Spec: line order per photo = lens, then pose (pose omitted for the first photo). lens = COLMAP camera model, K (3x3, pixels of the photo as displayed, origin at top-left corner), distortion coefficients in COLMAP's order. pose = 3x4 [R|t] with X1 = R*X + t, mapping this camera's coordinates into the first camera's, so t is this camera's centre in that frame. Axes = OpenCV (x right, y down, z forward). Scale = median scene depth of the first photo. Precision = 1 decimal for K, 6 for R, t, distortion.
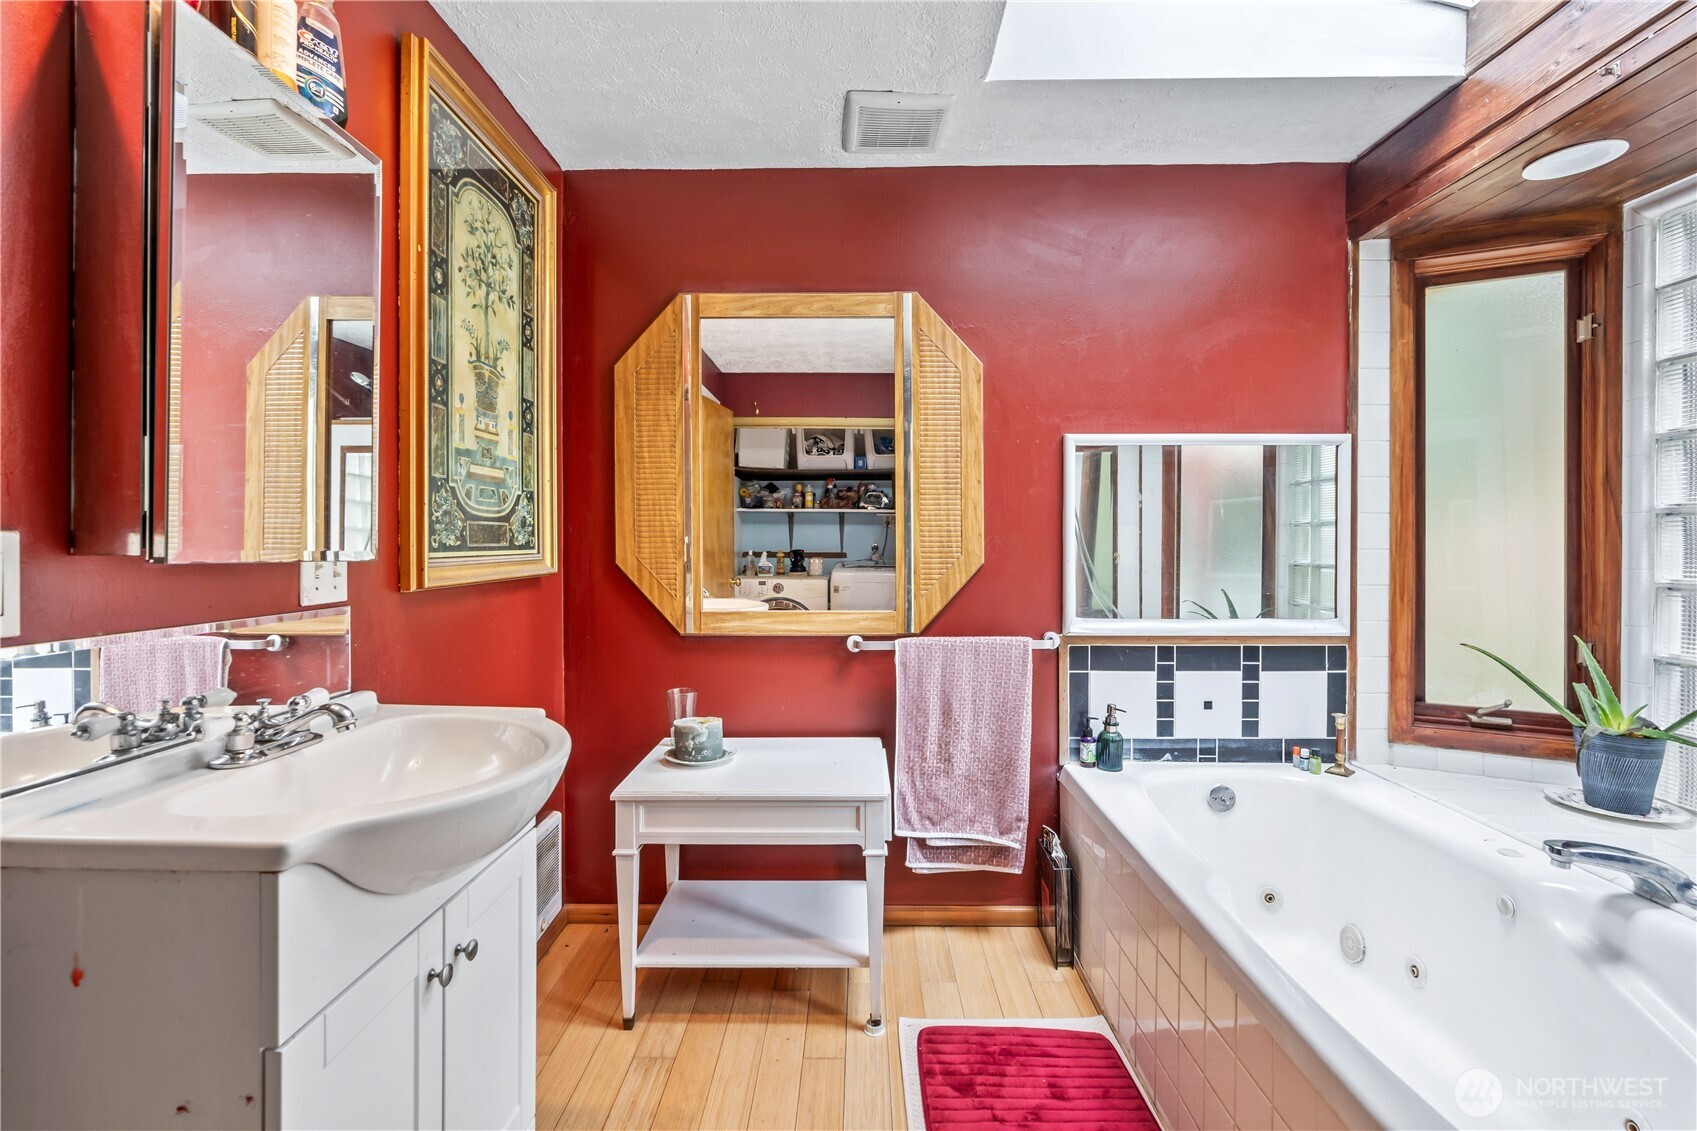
lens RADIAL K [[772.6, 0, 846.1], [0, 772.6, 552.0], [0, 0, 1]] dist [-0.011544, 0.004927]
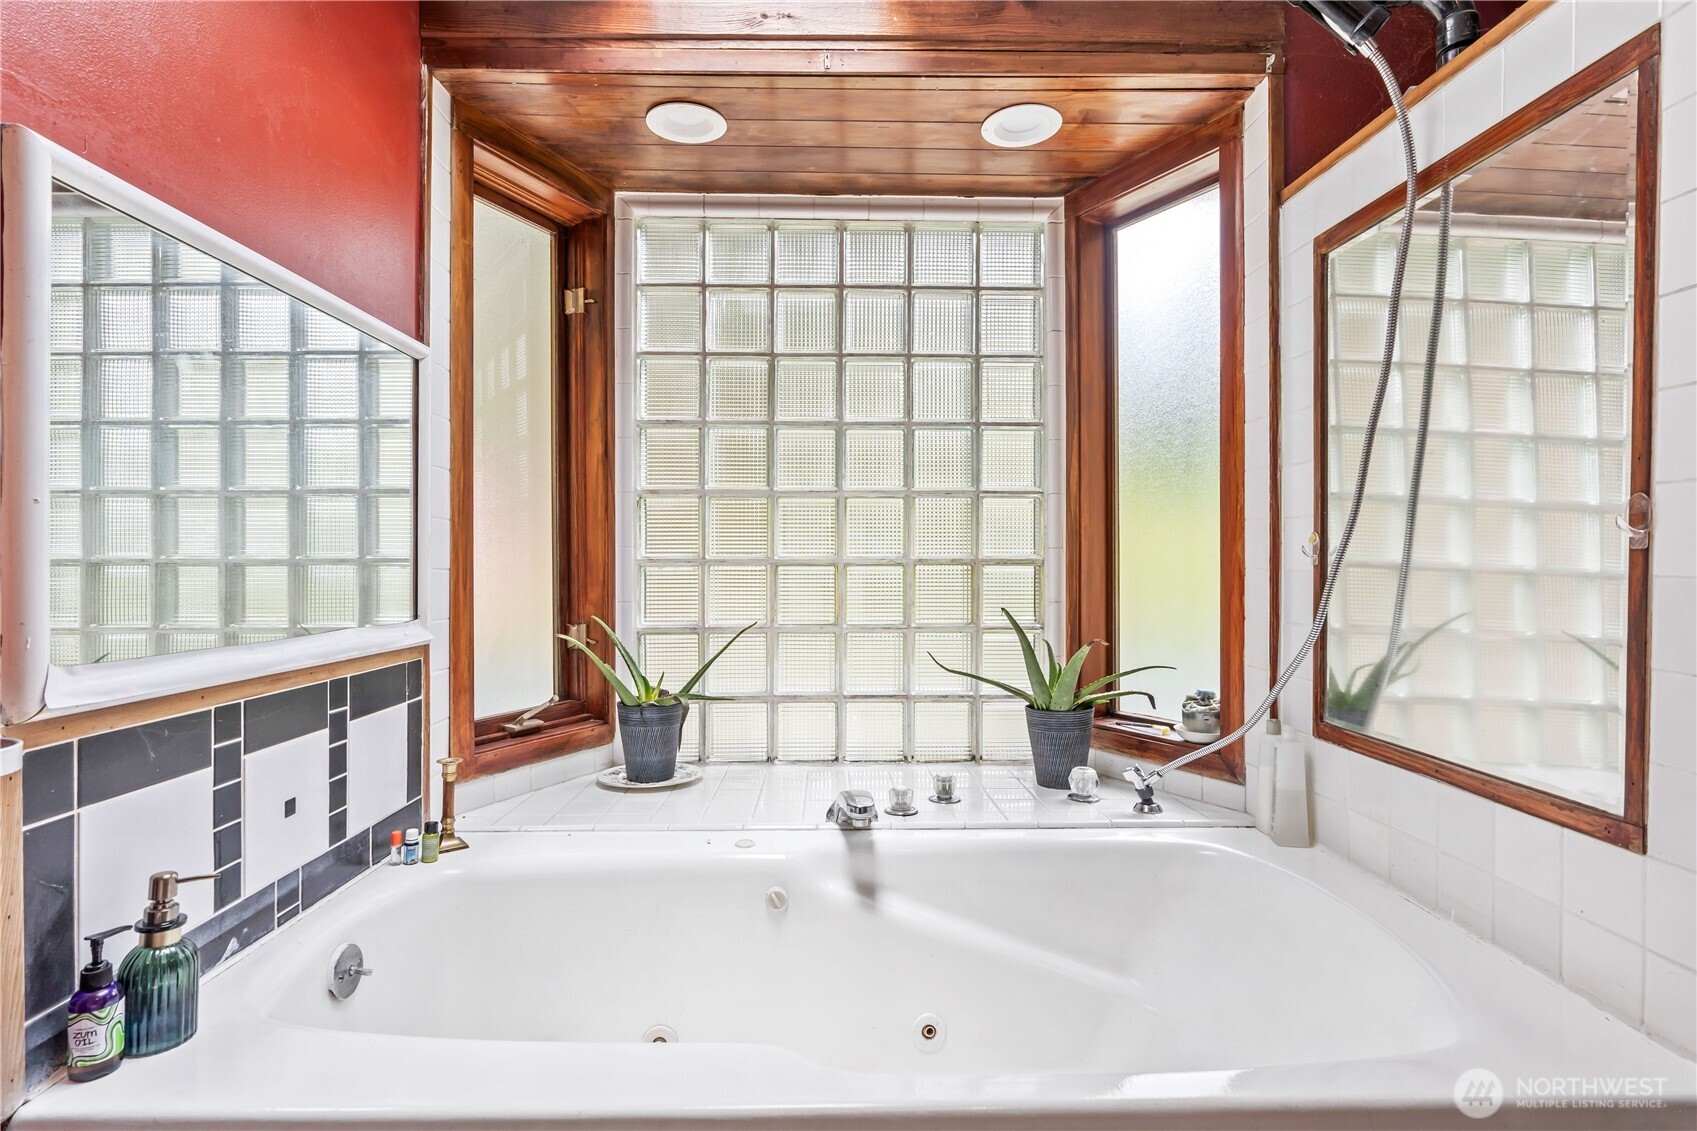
lens RADIAL K [[825.1, 0, 843.1], [0, 825.1, 560.3], [0, 0, 1]] dist [-0.003684, 0.000922]
pose [[-0.035283, 0.004874, 0.999365, -0.087129], [0.013550, 0.999899, -0.004398, 0.043927], [-0.999285, 0.013387, -0.035346, 0.660330]]
